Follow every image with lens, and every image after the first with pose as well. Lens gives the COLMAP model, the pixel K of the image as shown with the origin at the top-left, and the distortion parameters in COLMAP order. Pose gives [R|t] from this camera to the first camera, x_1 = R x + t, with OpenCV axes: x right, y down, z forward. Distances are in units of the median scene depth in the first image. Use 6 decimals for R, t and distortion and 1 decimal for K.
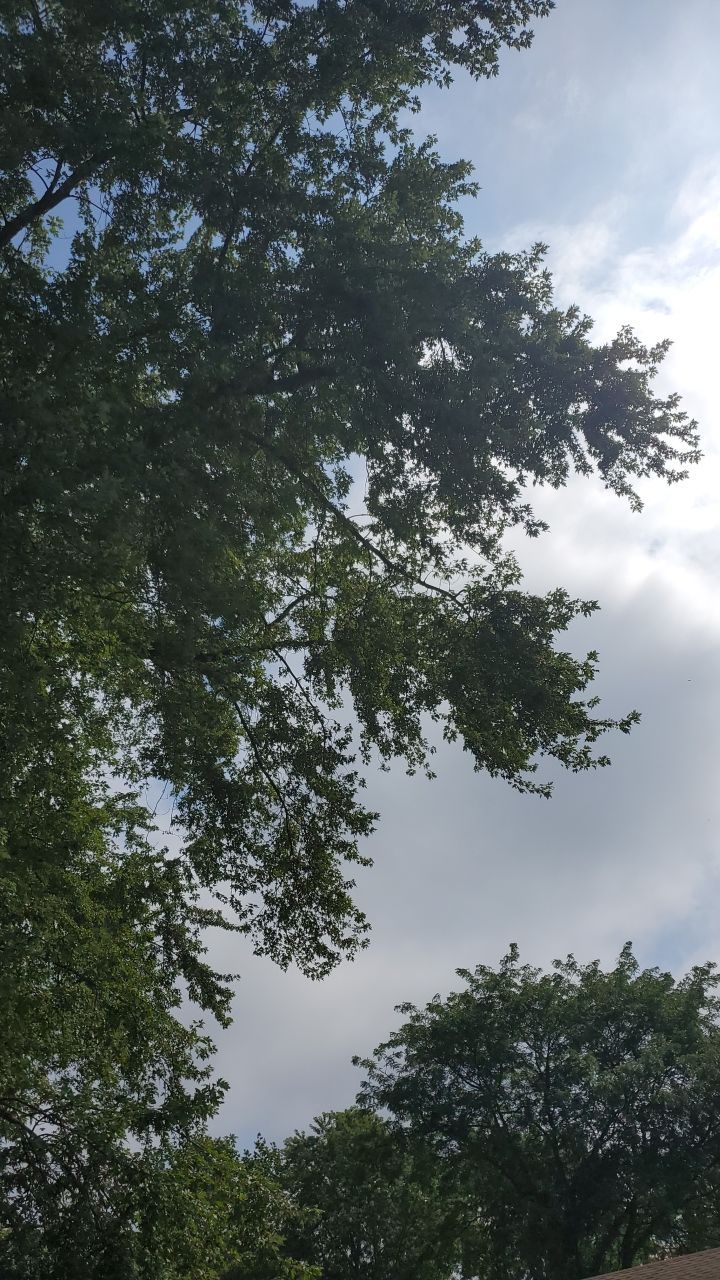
lens RADIAL K [[981.5, 0, 348.4], [0, 981.5, 652.4], [0, 0, 1]] dist [0.000756, -0.005326]
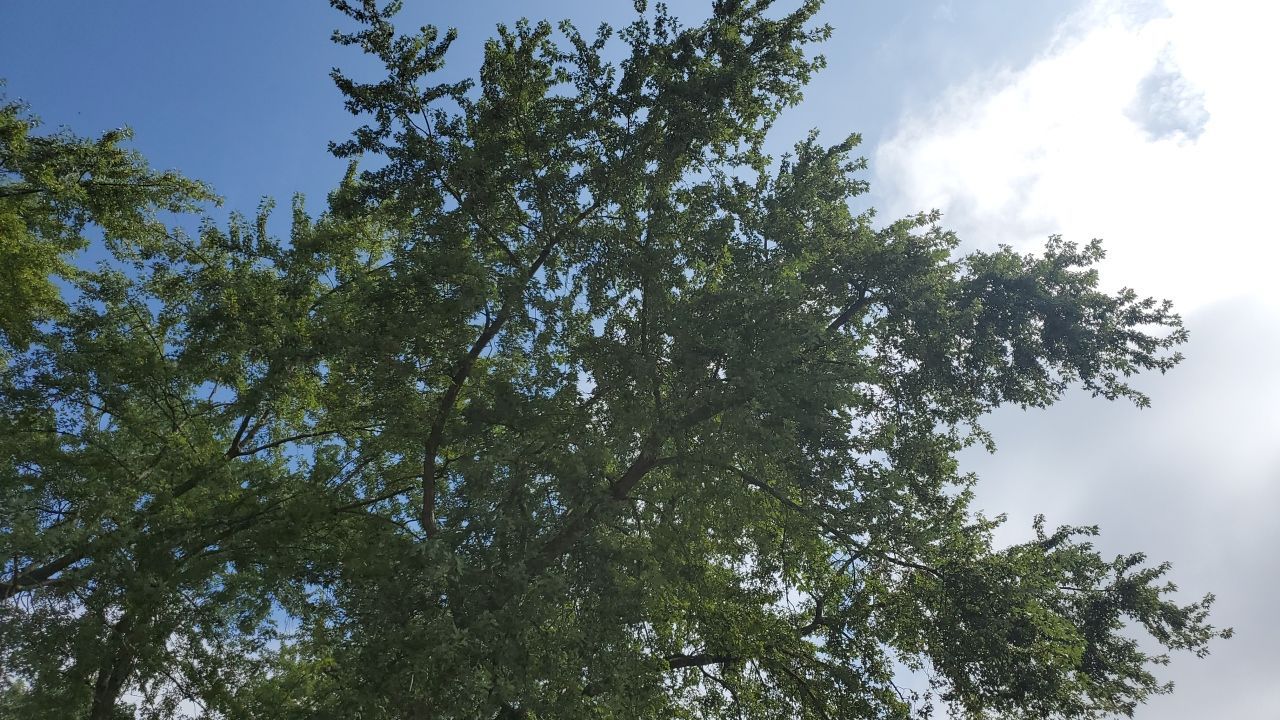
lens RADIAL K [[981.5, 0, 638.9], [0, 981.5, 374.1], [0, 0, 1]] dist [0.000756, -0.005326]
pose [[0.888647, -0.297745, -0.348790, 0.212448], [0.226245, 0.946209, -0.231304, -0.071801], [0.398898, 0.126636, 0.908209, -0.013040]]
